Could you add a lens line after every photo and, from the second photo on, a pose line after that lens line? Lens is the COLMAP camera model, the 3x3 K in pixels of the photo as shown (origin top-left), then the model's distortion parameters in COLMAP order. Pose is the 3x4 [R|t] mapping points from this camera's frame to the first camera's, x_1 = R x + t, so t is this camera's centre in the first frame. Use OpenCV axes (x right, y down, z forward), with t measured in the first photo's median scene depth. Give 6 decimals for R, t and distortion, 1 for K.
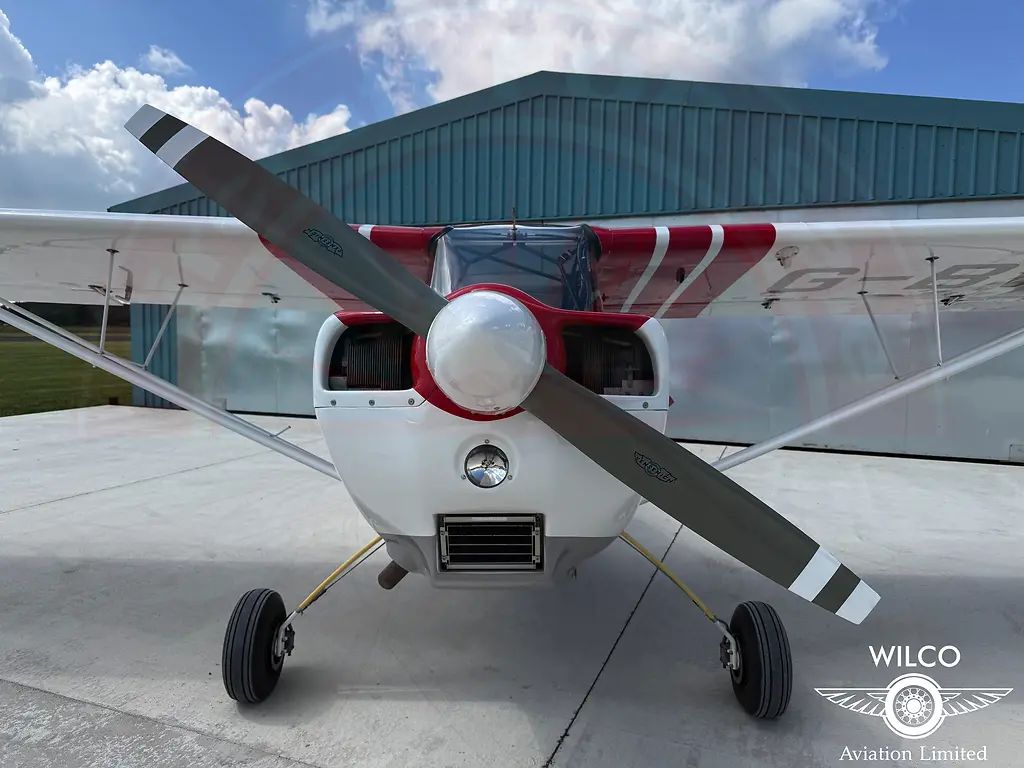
lens RADIAL K [[737.6, 0, 503.5], [0, 737.6, 386.2], [0, 0, 1]] dist [0.056487, -0.081190]
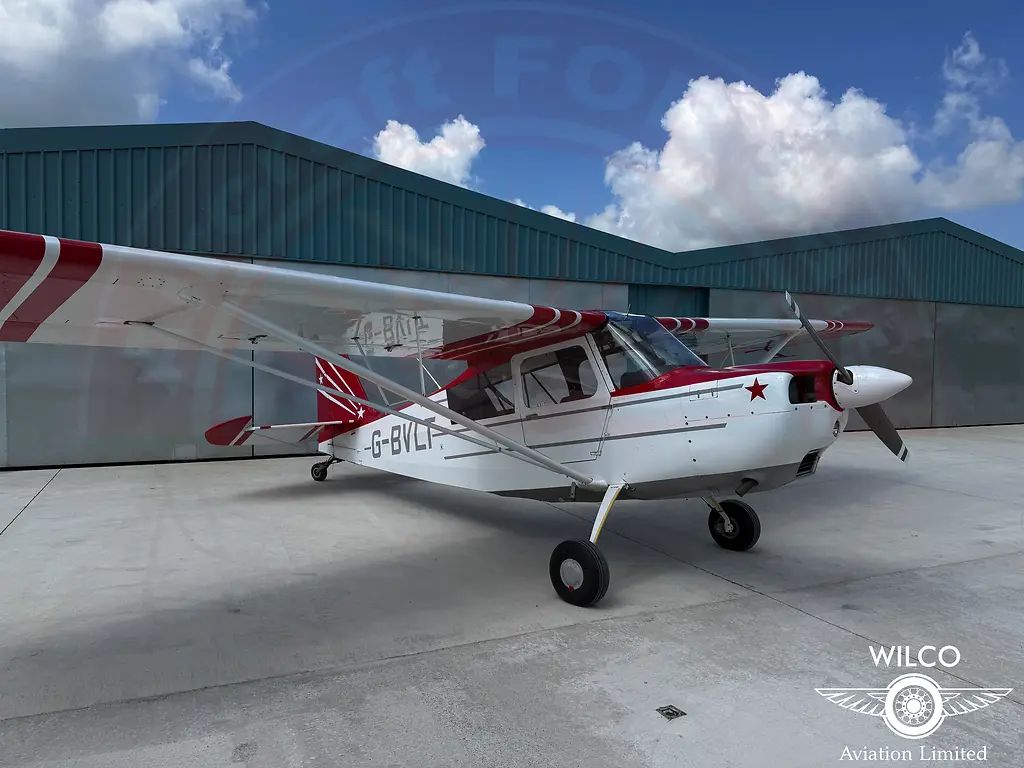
lens RADIAL K [[737.6, 0, 503.8], [0, 737.6, 387.3], [0, 0, 1]] dist [0.056487, -0.081190]
pose [[0.683021, -0.029810, 0.729790, -0.823544], [0.054290, 0.998475, -0.010025, -0.023230], [-0.728378, 0.046467, 0.683598, 0.004512]]
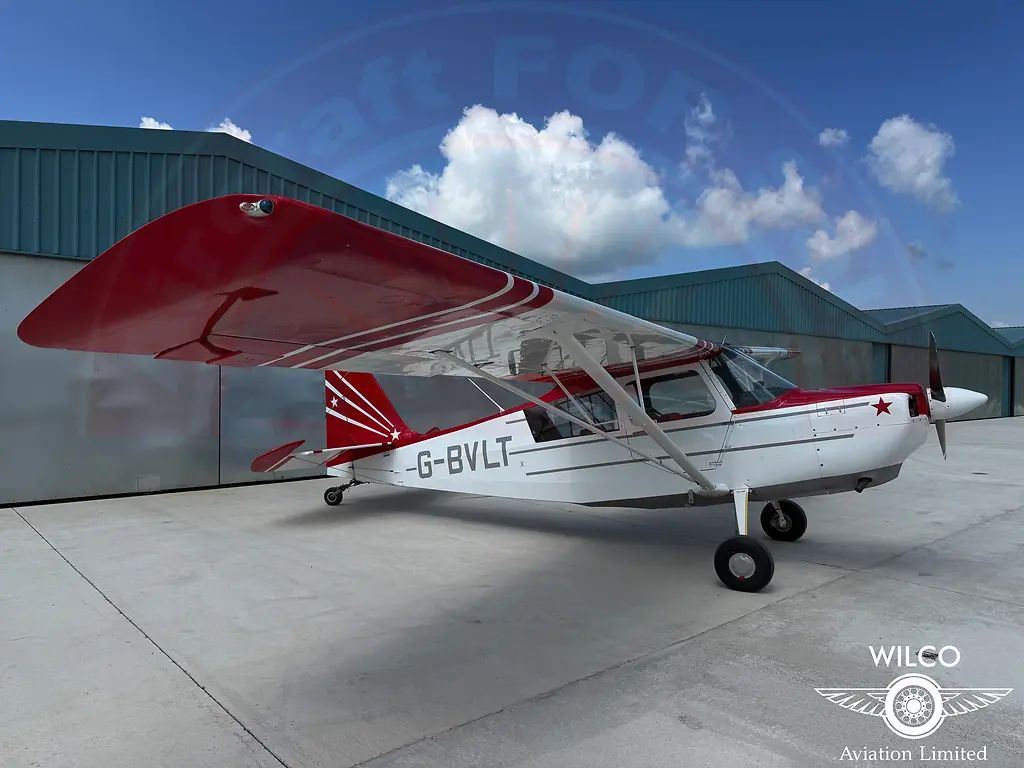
lens RADIAL K [[737.6, 0, 512.9], [0, 737.6, 401.0], [0, 0, 1]] dist [0.056487, -0.081190]
pose [[0.435585, -0.029356, 0.899669, -1.170847], [0.066813, 0.997765, 0.000208, -0.054117], [-0.897665, 0.060019, 0.436573, 0.349490]]
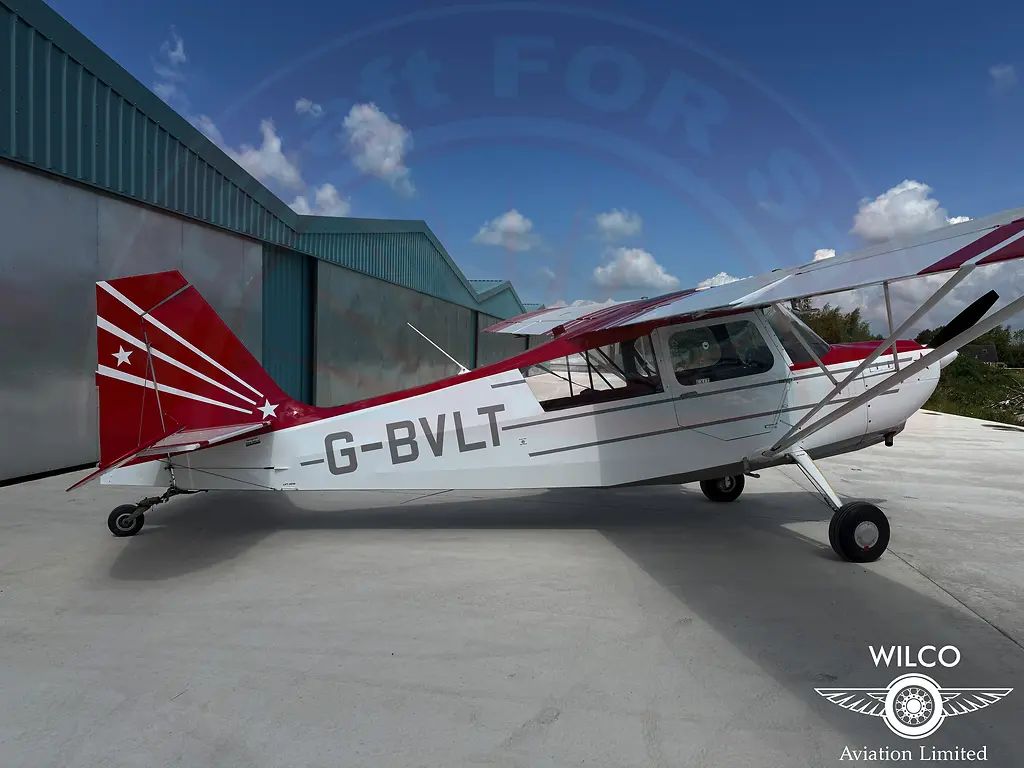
lens RADIAL K [[737.6, 0, 513.8], [0, 737.6, 391.1], [0, 0, 1]] dist [0.056487, -0.081190]
pose [[-0.248880, -0.063169, 0.966472, -0.919298], [0.050861, 0.995642, 0.078173, -0.081523], [-0.967198, 0.068612, -0.244583, 1.129426]]
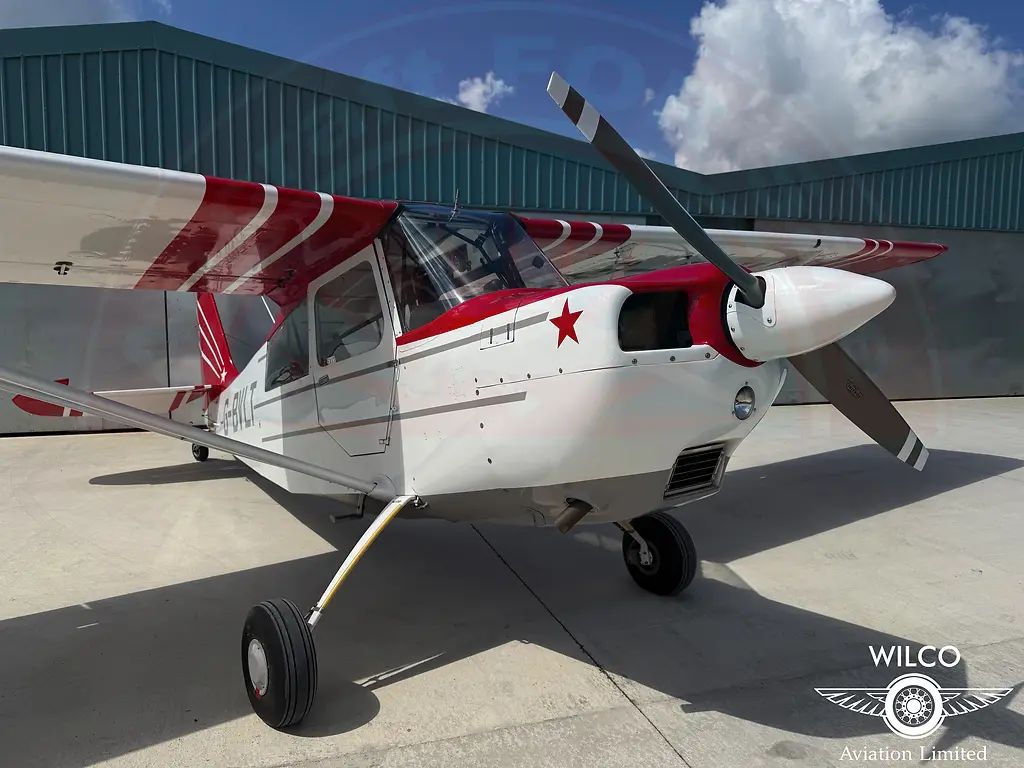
lens RADIAL K [[737.6, 0, 503.2], [0, 737.6, 391.4], [0, 0, 1]] dist [0.056487, -0.081190]
pose [[0.771788, -0.068186, 0.632214, -0.342184], [0.058094, 0.997637, 0.036678, 0.004555], [-0.633221, 0.008421, 0.773925, 0.073242]]
